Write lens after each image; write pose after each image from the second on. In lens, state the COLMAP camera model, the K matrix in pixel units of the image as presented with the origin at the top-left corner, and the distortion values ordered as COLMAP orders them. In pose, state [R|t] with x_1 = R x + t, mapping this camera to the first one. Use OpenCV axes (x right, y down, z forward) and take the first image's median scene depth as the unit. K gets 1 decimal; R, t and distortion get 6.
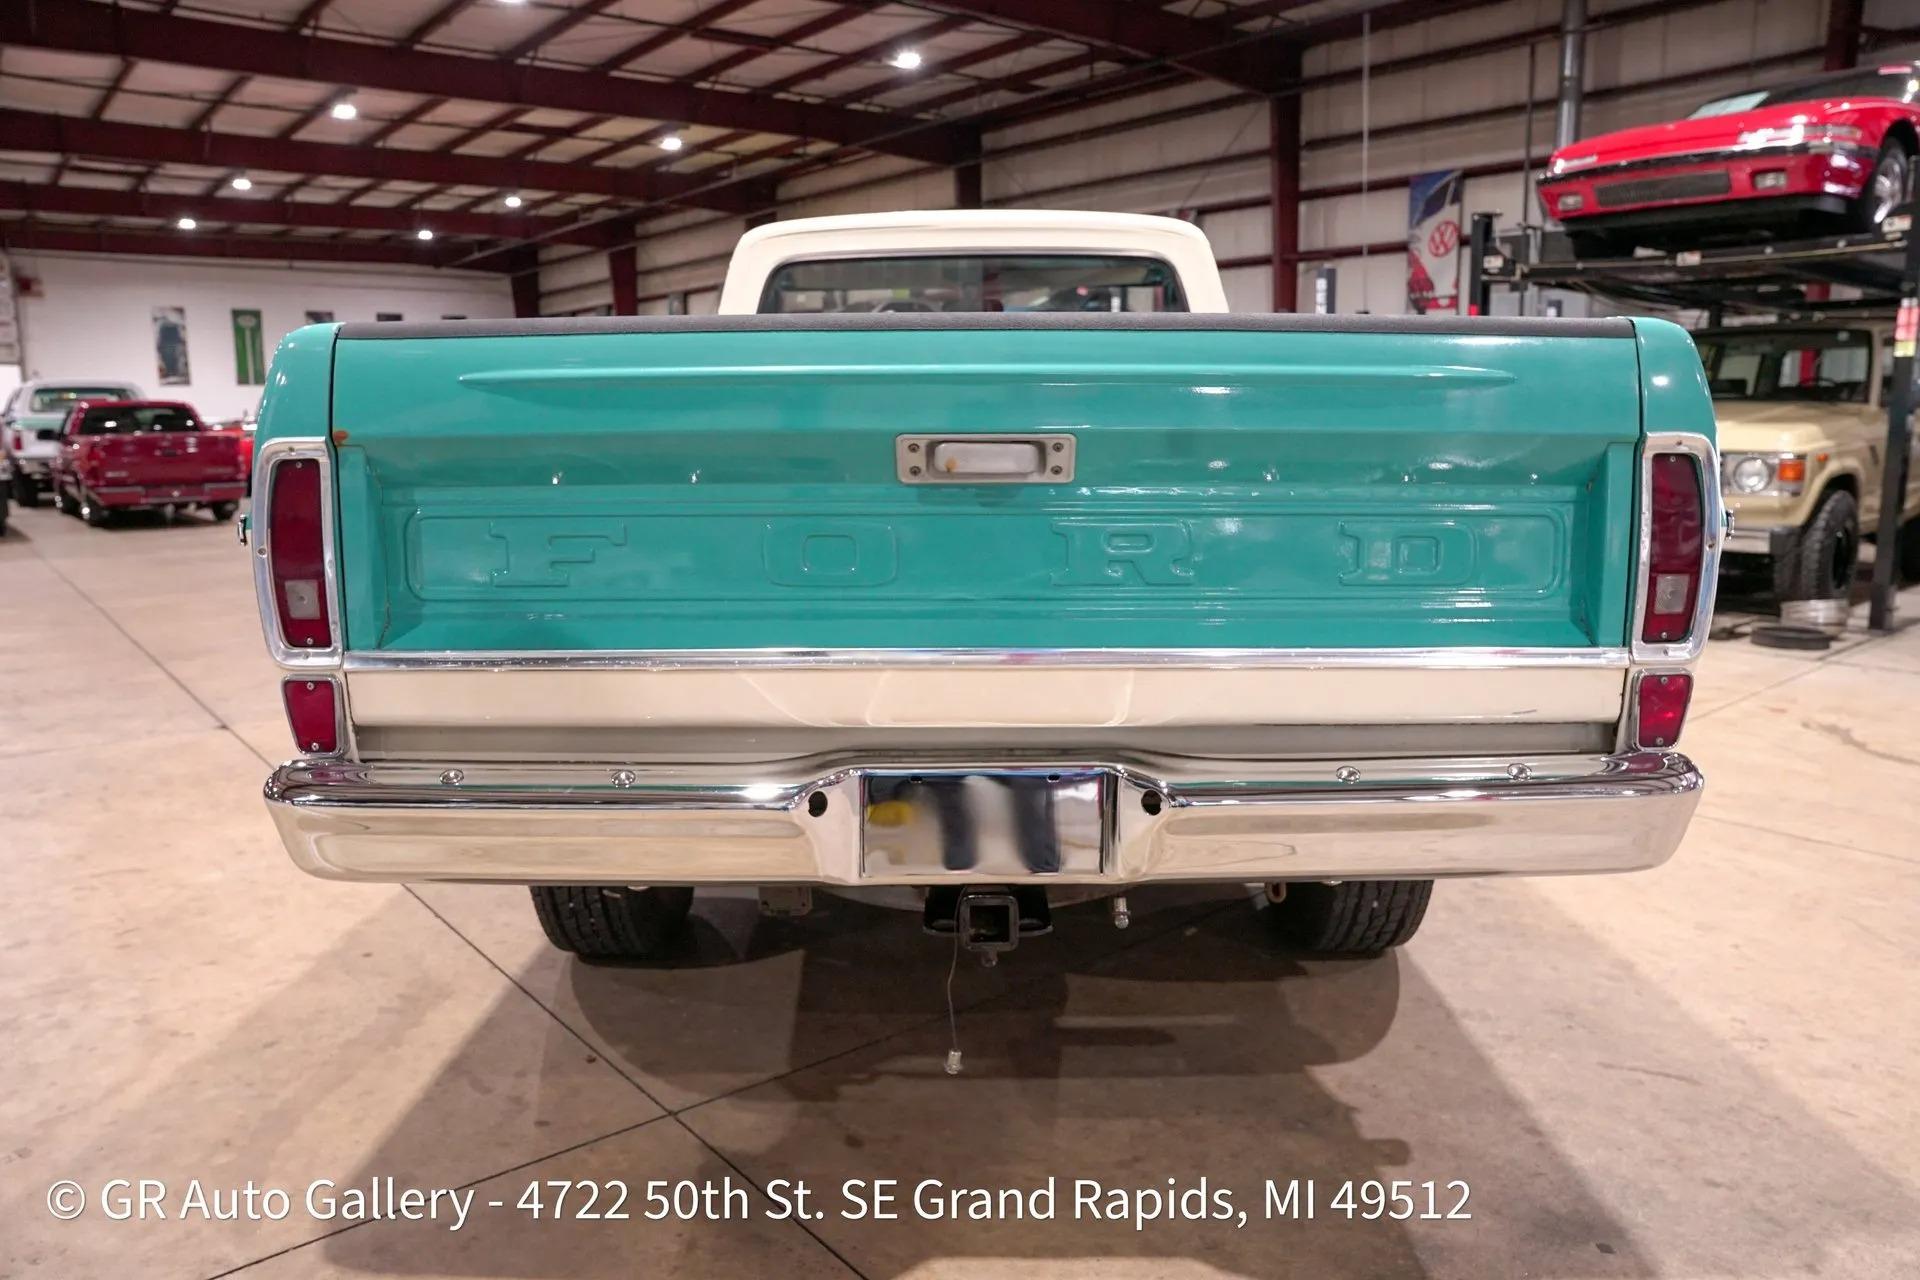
lens RADIAL K [[1316.1, 0, 962.7], [0, 1316.1, 638.8], [0, 0, 1]] dist [-0.141786, 0.112693]
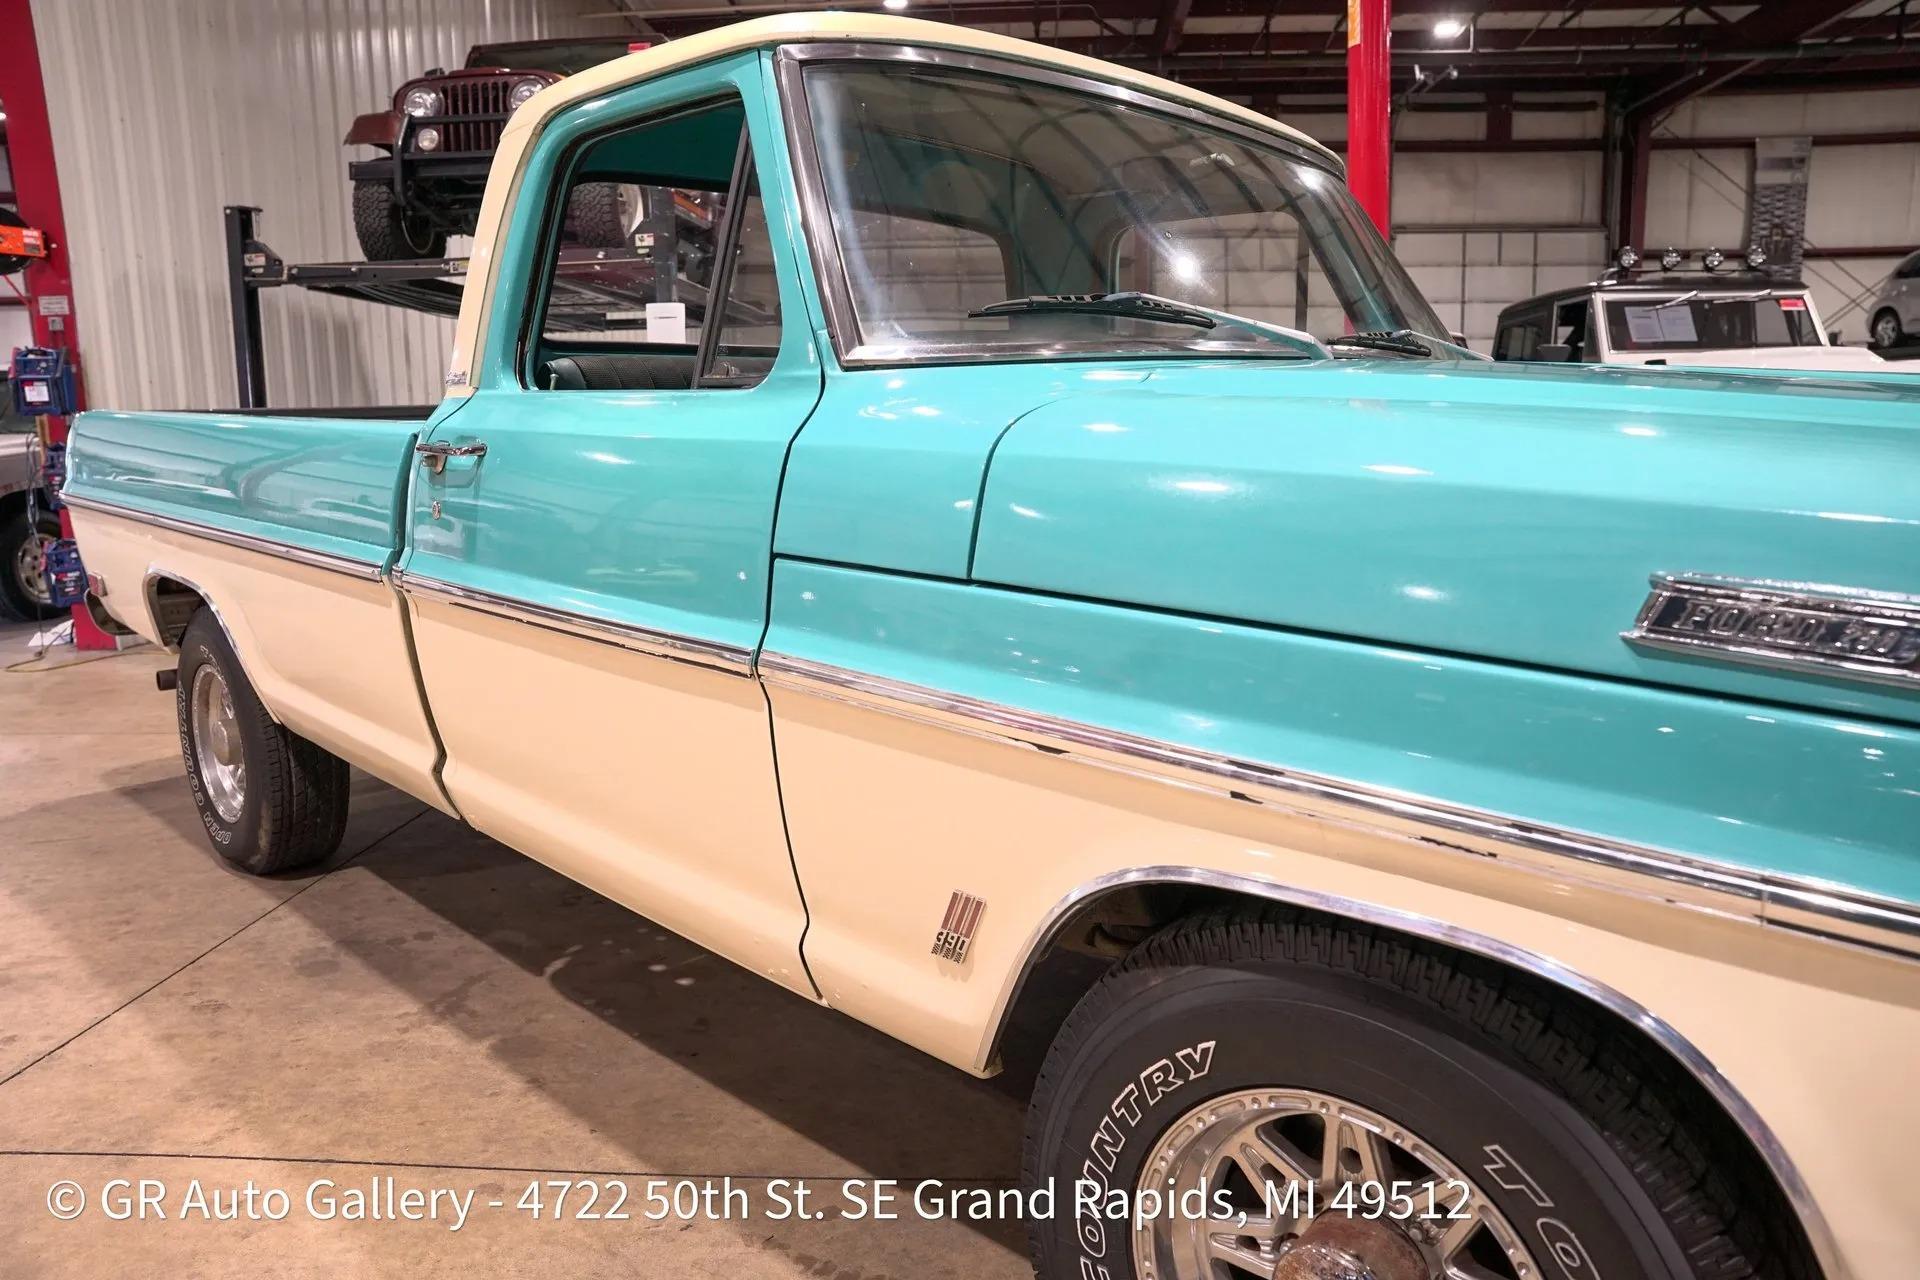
lens RADIAL K [[1316.1, 0, 962.7], [0, 1316.1, 638.8], [0, 0, 1]] dist [-0.141786, 0.112693]
pose [[-0.684390, 0.139140, -0.715716, 0.124367], [-0.098616, 0.954937, 0.279946, -0.070690], [0.722416, 0.262173, -0.639829, 0.403967]]
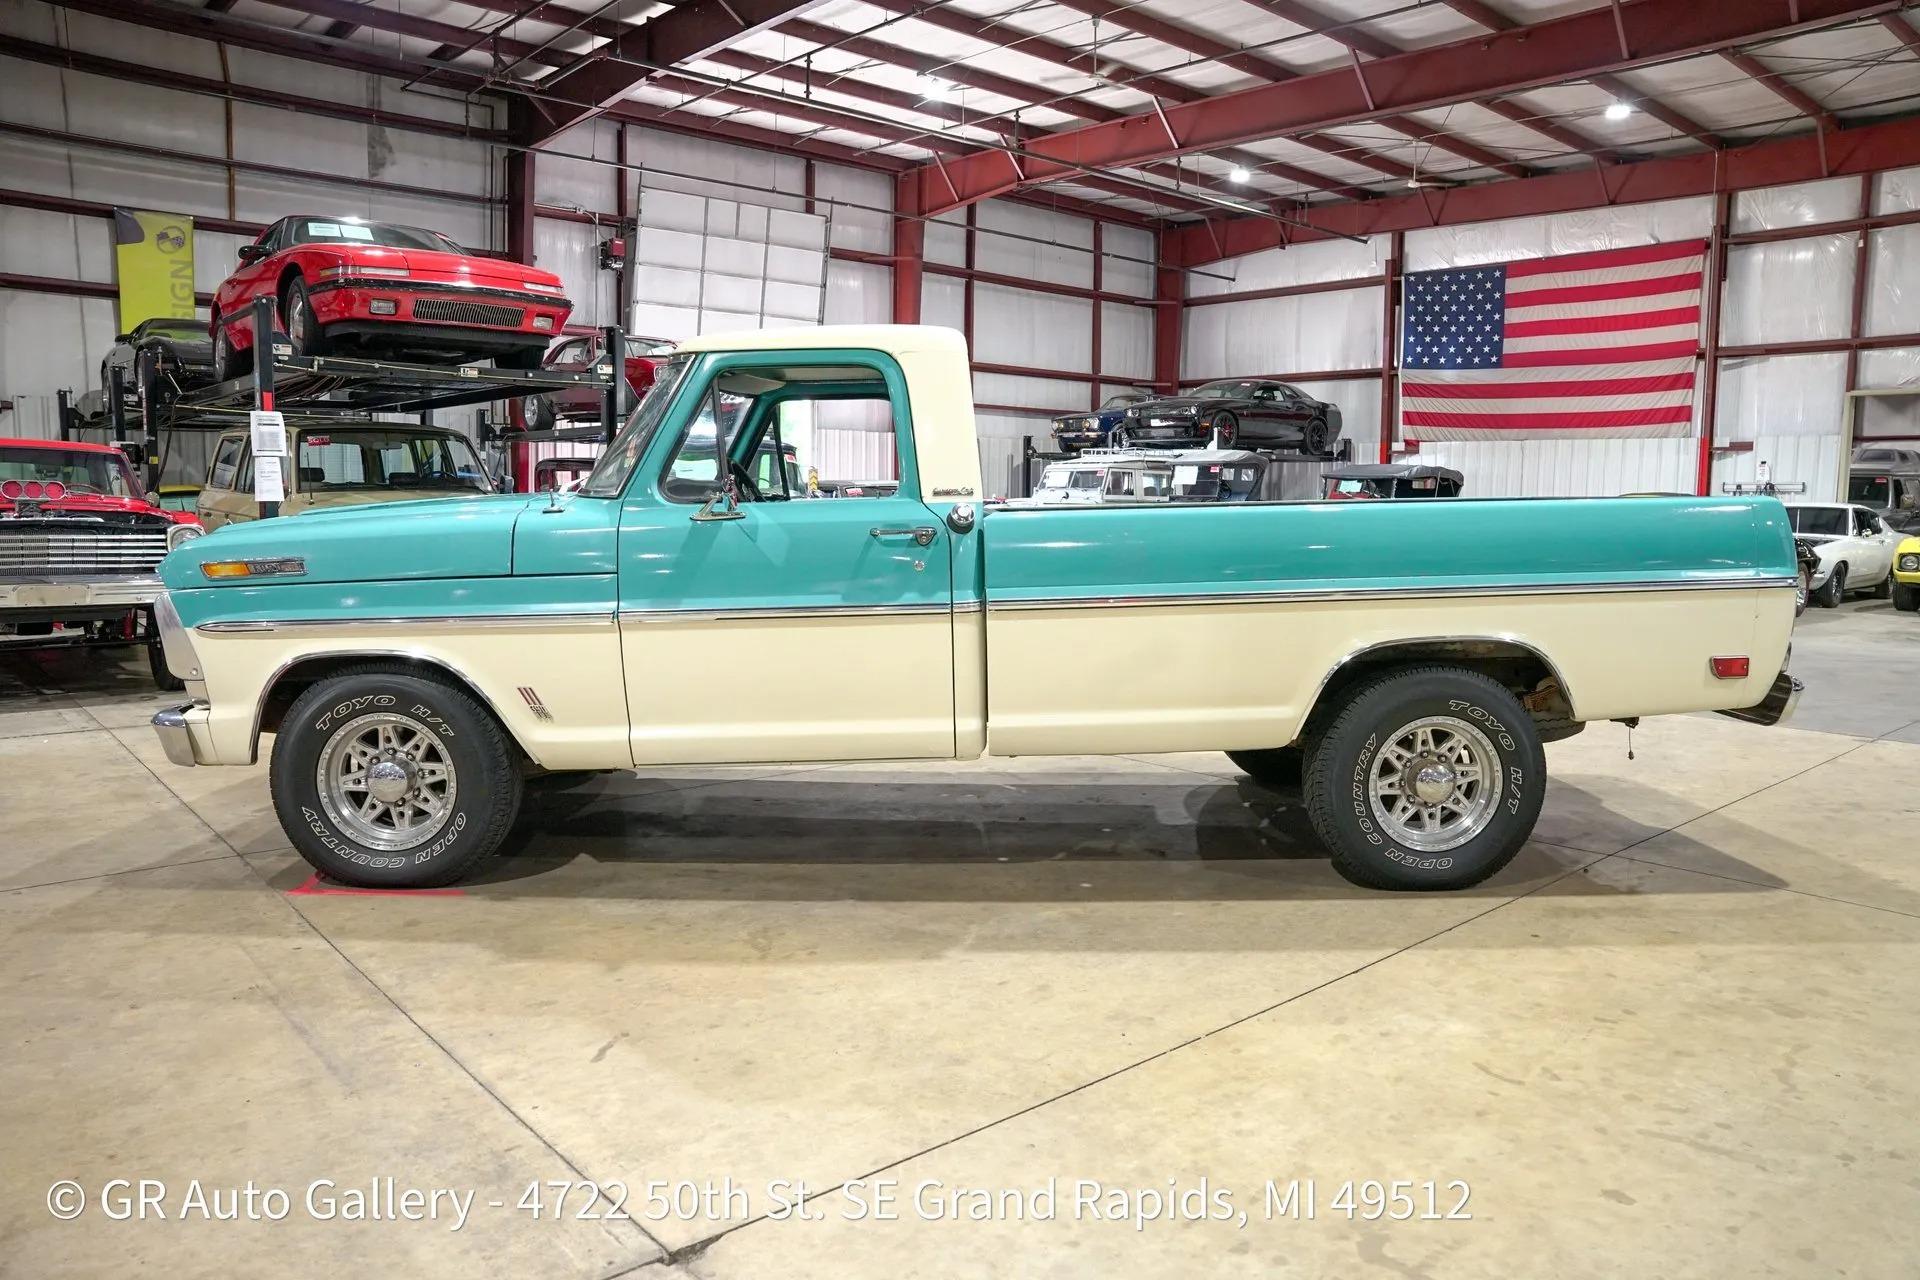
lens RADIAL K [[1316.1, 0, 962.7], [0, 1316.1, 638.8], [0, 0, 1]] dist [-0.141786, 0.112693]
pose [[-0.023622, -0.100594, 0.994647, -0.302970], [0.156181, 0.982337, 0.103058, -0.049375], [-0.987446, 0.157780, -0.007494, 0.269867]]
